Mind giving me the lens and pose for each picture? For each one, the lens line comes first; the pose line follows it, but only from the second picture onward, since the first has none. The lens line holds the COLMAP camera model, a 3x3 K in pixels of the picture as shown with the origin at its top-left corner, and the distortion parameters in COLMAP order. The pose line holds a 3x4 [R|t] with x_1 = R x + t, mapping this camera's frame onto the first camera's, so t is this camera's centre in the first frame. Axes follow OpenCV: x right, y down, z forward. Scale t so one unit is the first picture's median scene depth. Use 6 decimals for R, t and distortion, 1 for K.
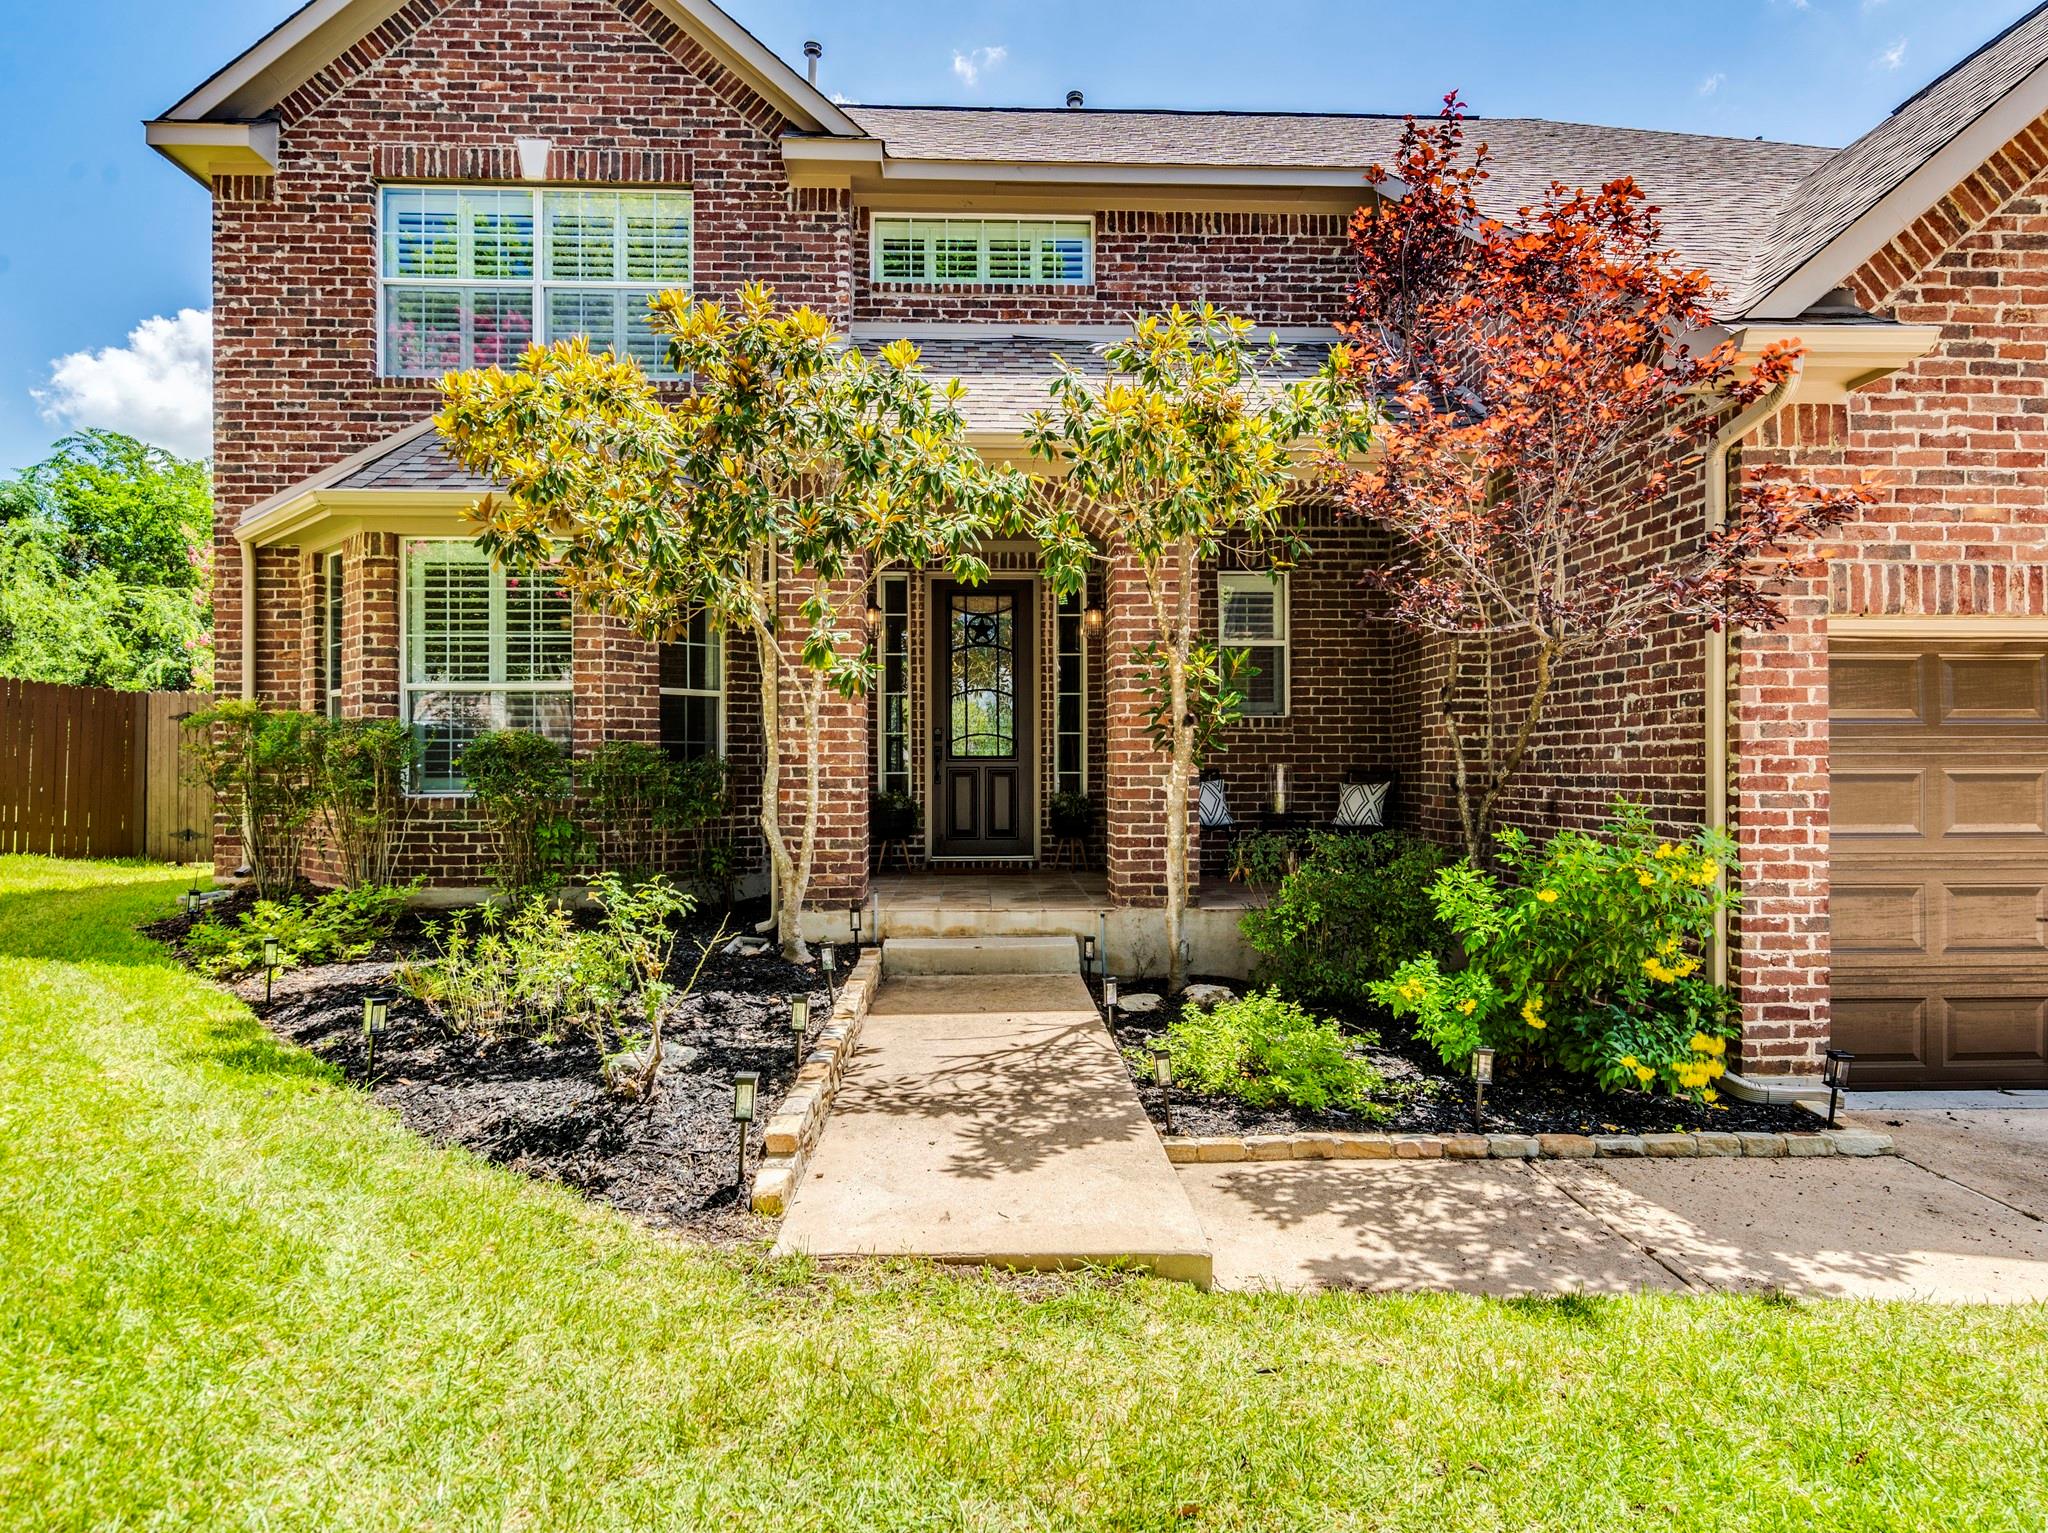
lens RADIAL K [[1171.1, 0, 1026.8], [0, 1171.1, 753.6], [0, 0, 1]] dist [0.001976, 0.001320]
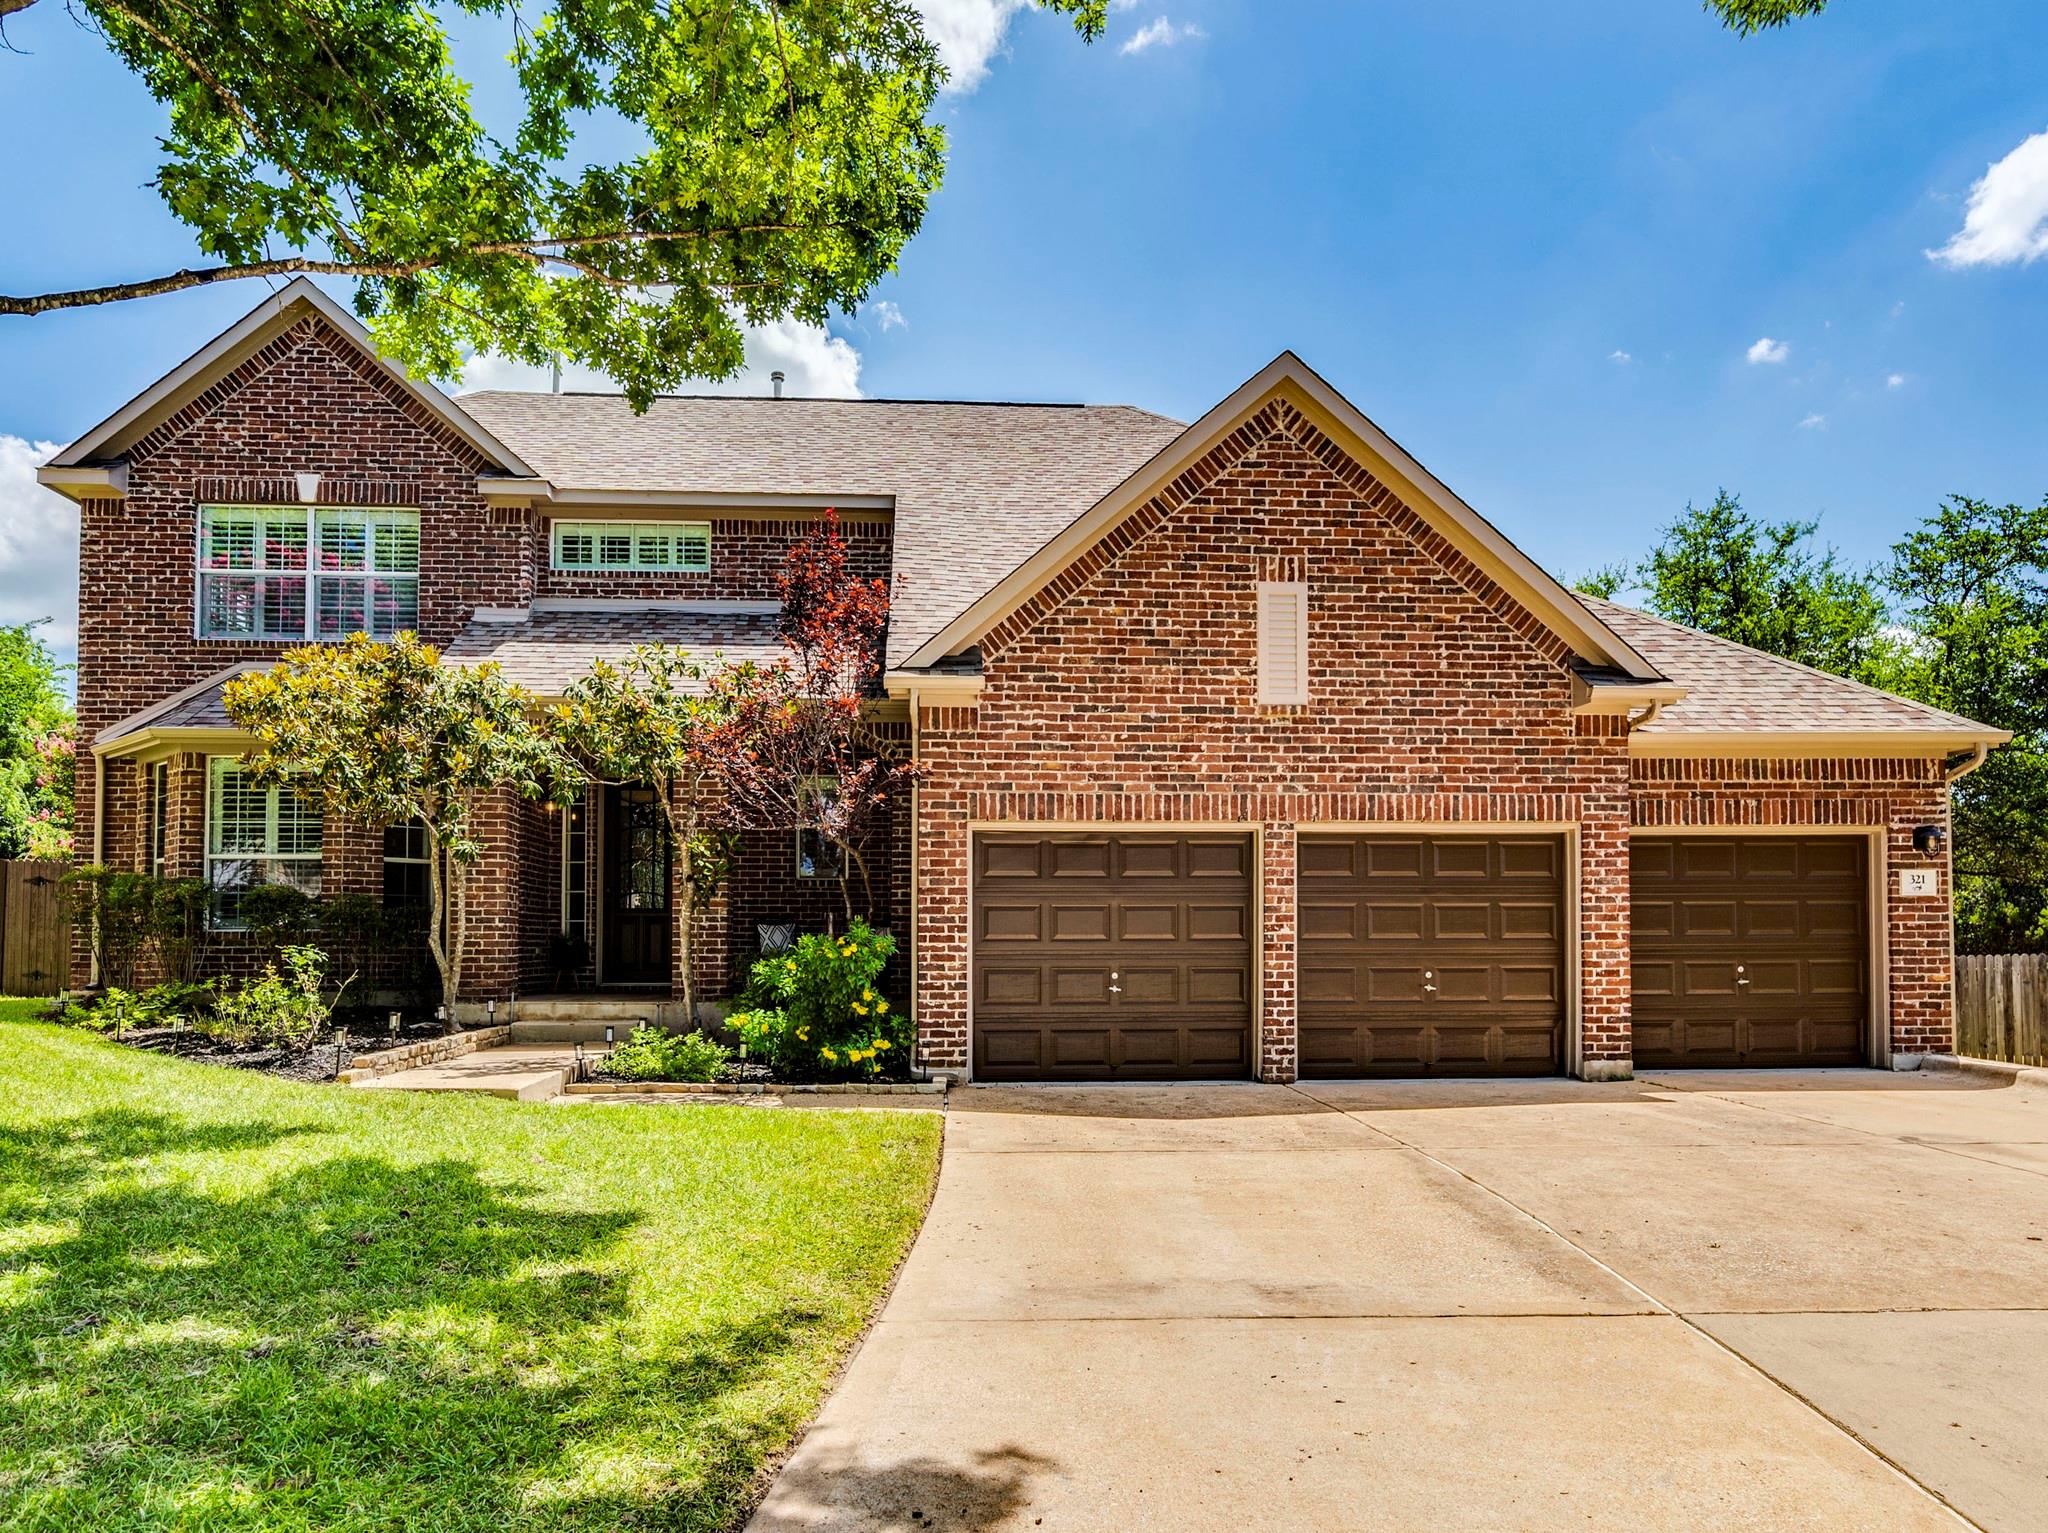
lens RADIAL K [[1362.0, 0, 968.1], [0, 1362.0, 885.9], [0, 0, 1]] dist [-0.000325, 0.008021]
pose [[0.999977, 0.001970, 0.006478, 0.382261], [-0.001737, 0.999356, -0.035836, 0.036517], [-0.006544, 0.035824, 0.999337, -0.661691]]
